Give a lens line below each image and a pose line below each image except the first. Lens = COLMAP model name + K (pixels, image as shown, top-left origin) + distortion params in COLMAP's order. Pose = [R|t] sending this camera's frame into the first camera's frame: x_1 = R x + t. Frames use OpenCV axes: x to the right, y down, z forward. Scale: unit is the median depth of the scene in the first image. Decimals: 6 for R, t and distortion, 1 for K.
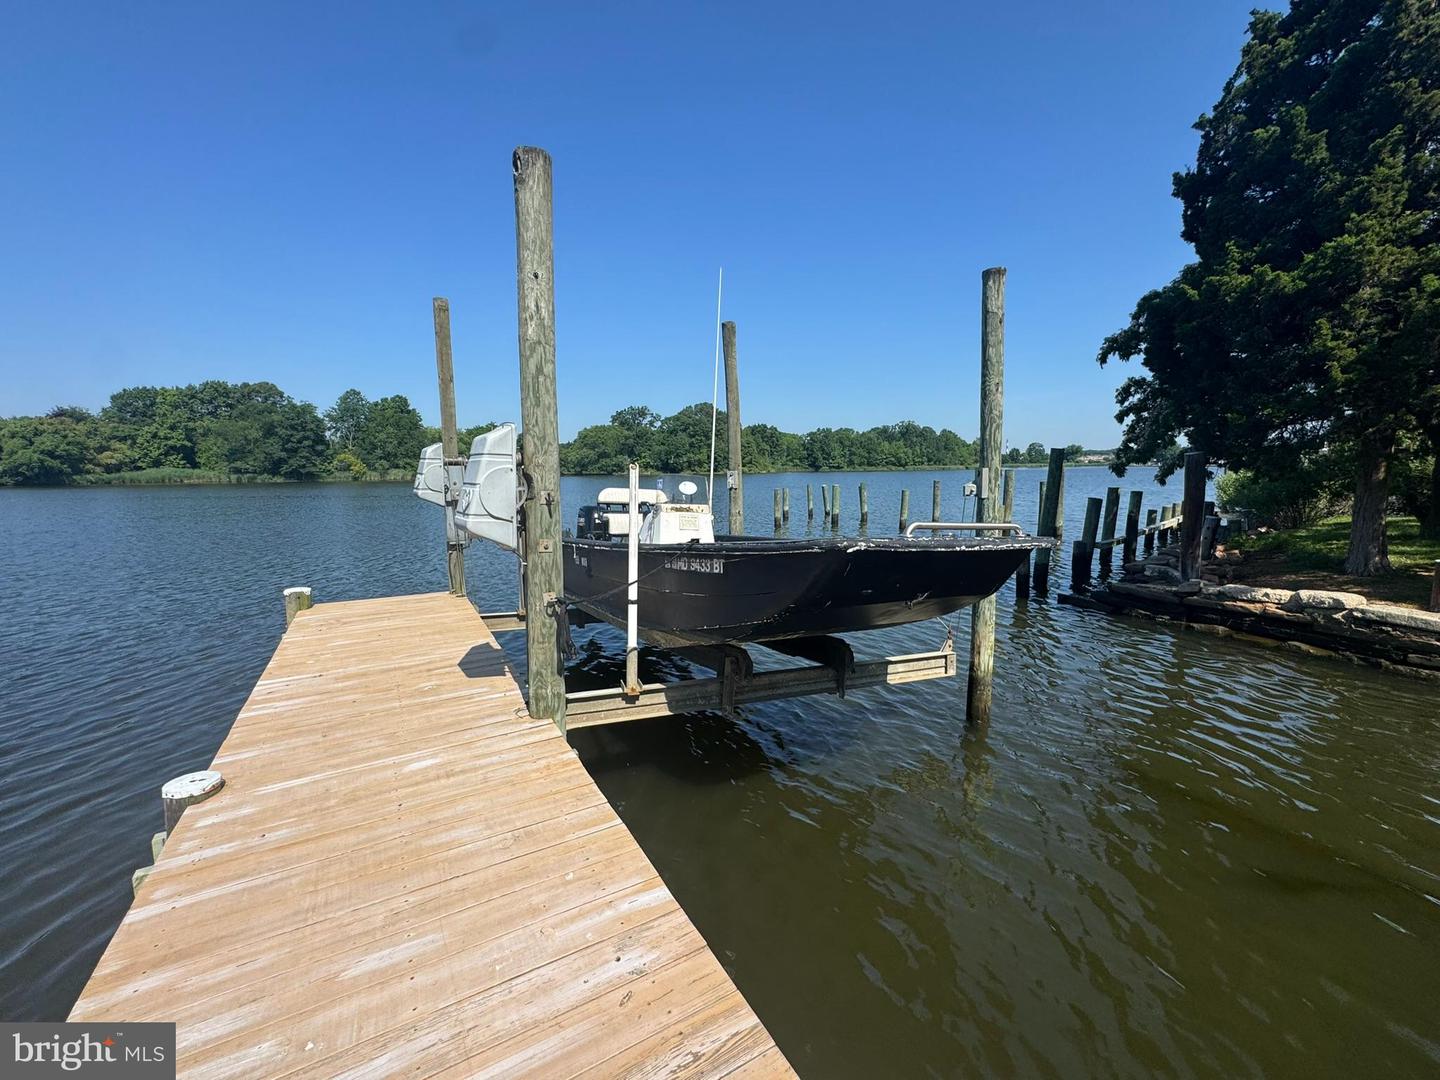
lens RADIAL K [[575.6, 0, 718.3], [0, 575.6, 541.8], [0, 0, 1]] dist [-0.003892, 0.000815]
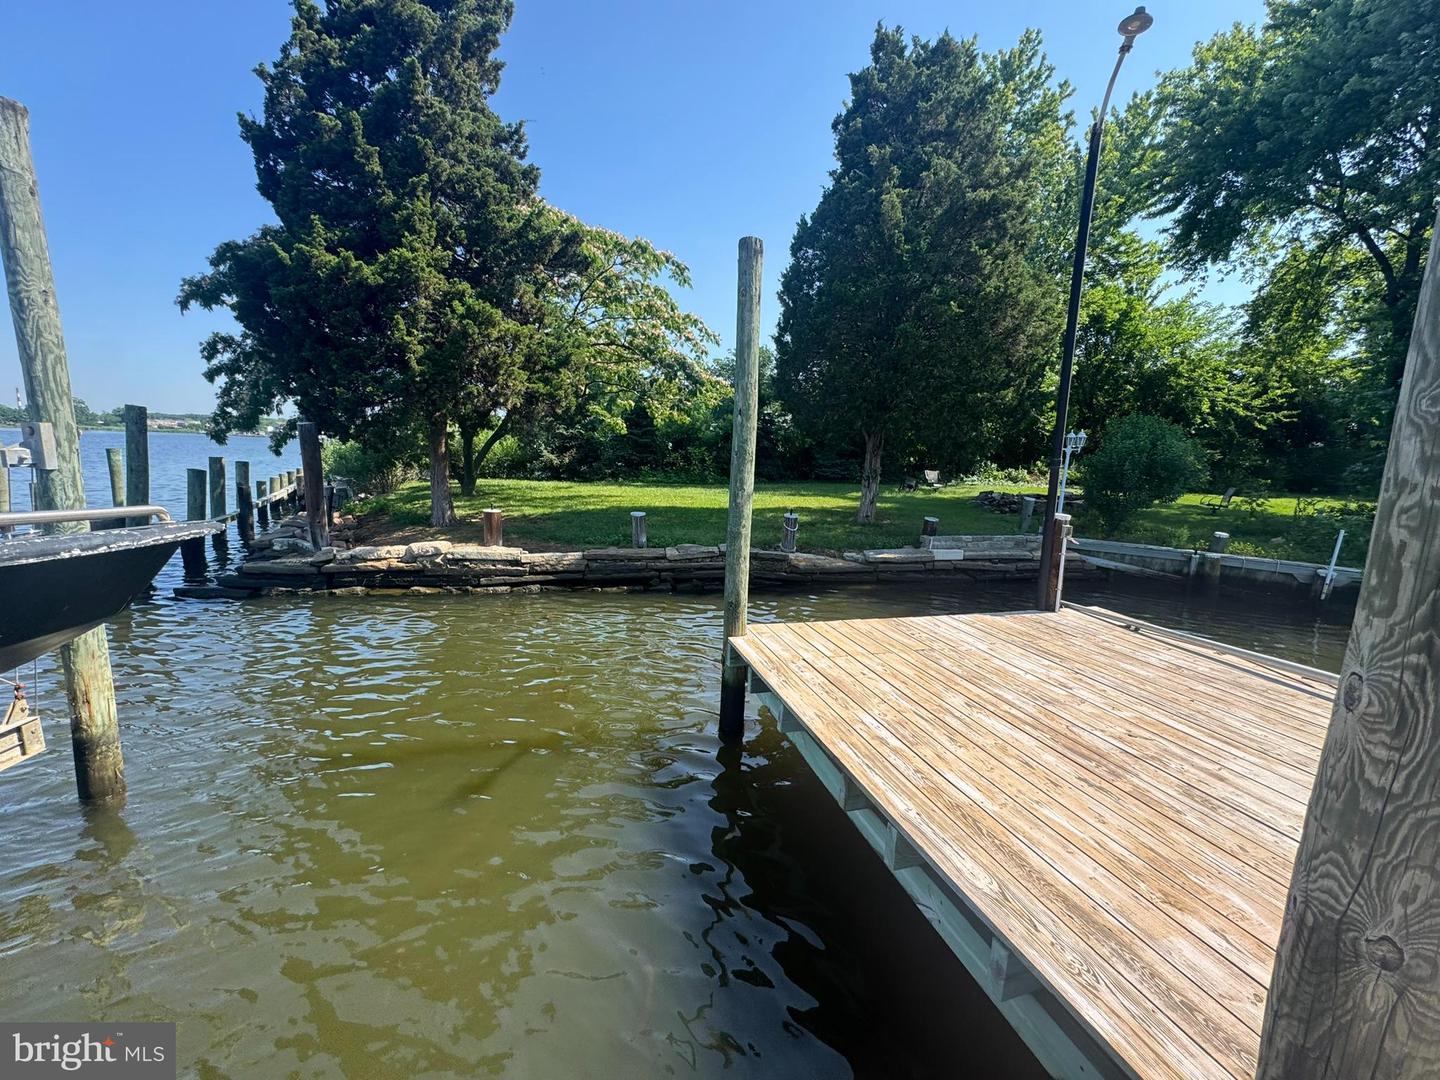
lens RADIAL K [[575.6, 0, 722.6], [0, 575.6, 538.8], [0, 0, 1]] dist [-0.003892, 0.000815]
pose [[0.230853, -0.126068, 0.964787, 0.000222], [0.082327, 0.990546, 0.109735, -0.000438], [-0.969500, 0.054096, 0.239049, 0.006809]]
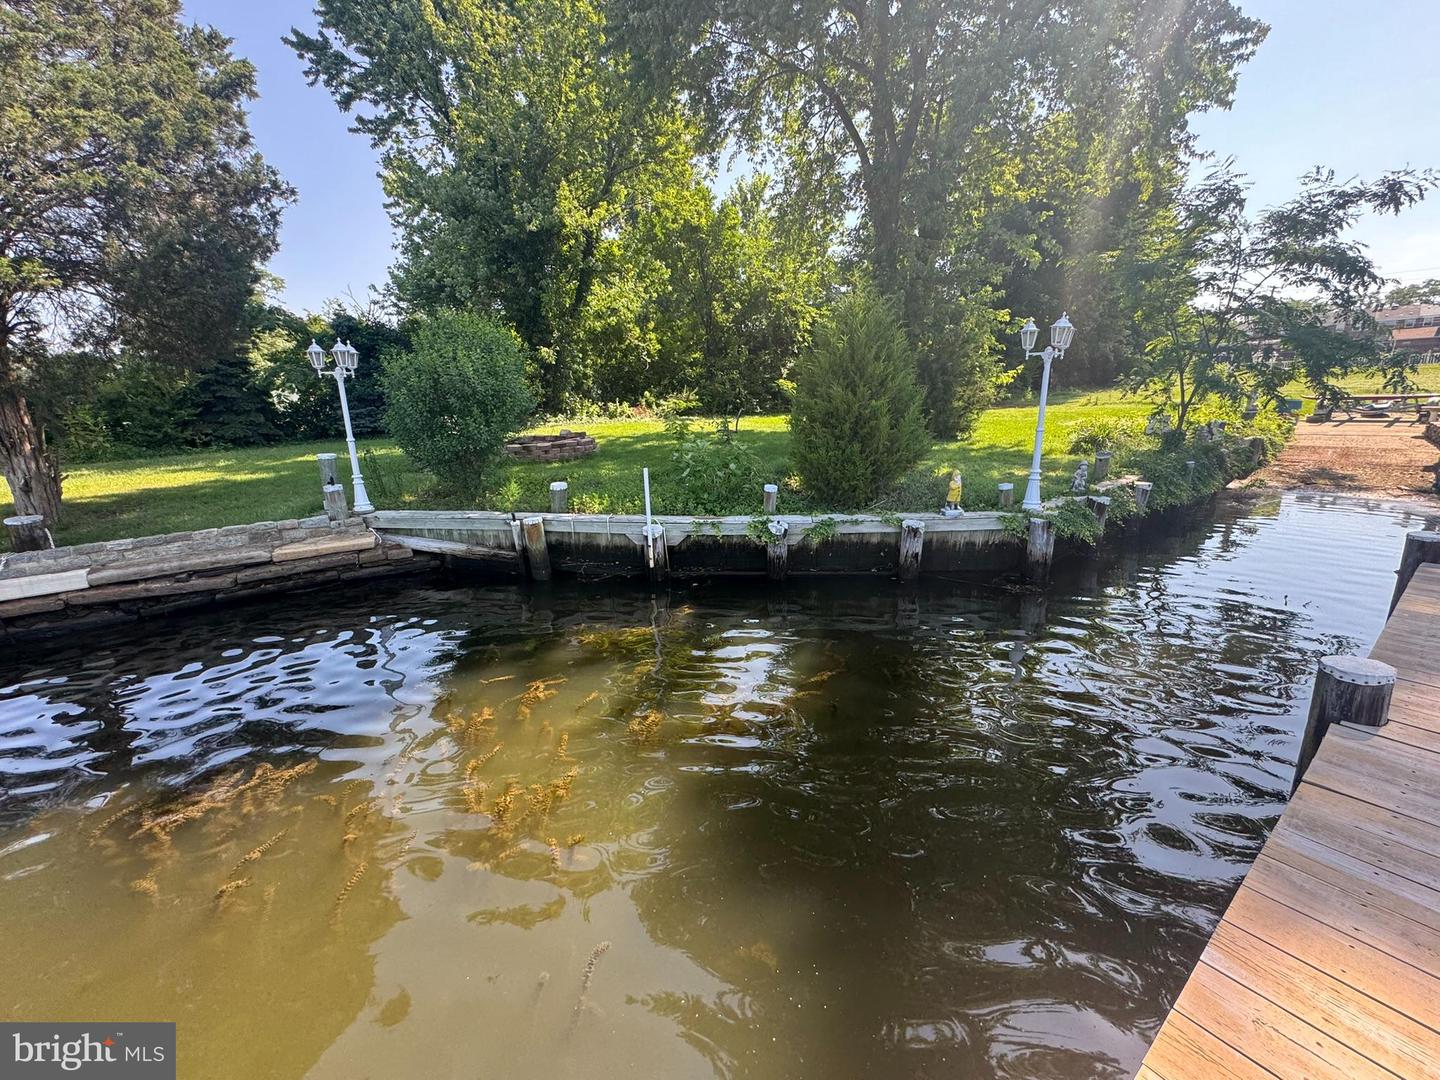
lens RADIAL K [[575.6, 0, 720.2], [0, 575.6, 539.8], [0, 0, 1]] dist [-0.003892, 0.000815]
pose [[-0.136303, -0.227235, 0.964254, 0.053814], [0.156355, 0.956204, 0.247440, 0.010699], [-0.978251, 0.184493, -0.094804, -0.077556]]
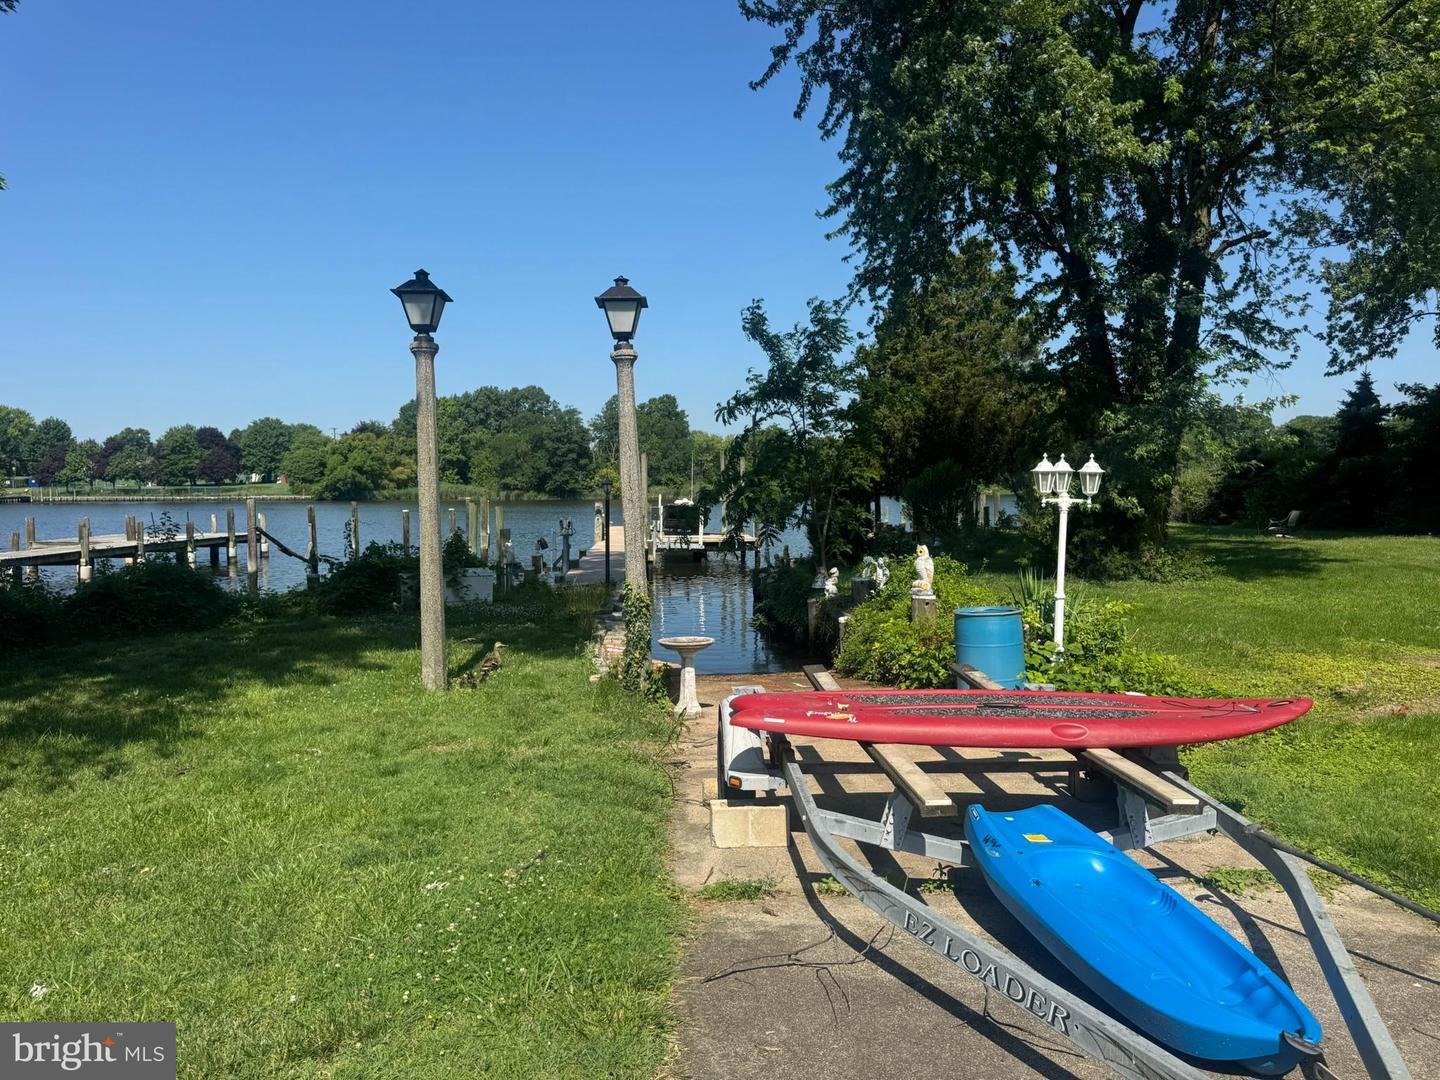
lens RADIAL K [[1025.7, 0, 754.7], [0, 1025.7, 558.4], [0, 0, 1]] dist [0.032061, -0.045722]
pose [[0.911550, 0.033210, -0.409846, 0.227505], [-0.054791, 0.997655, -0.041021, 0.040331], [0.407522, 0.059848, 0.911232, -0.369363]]
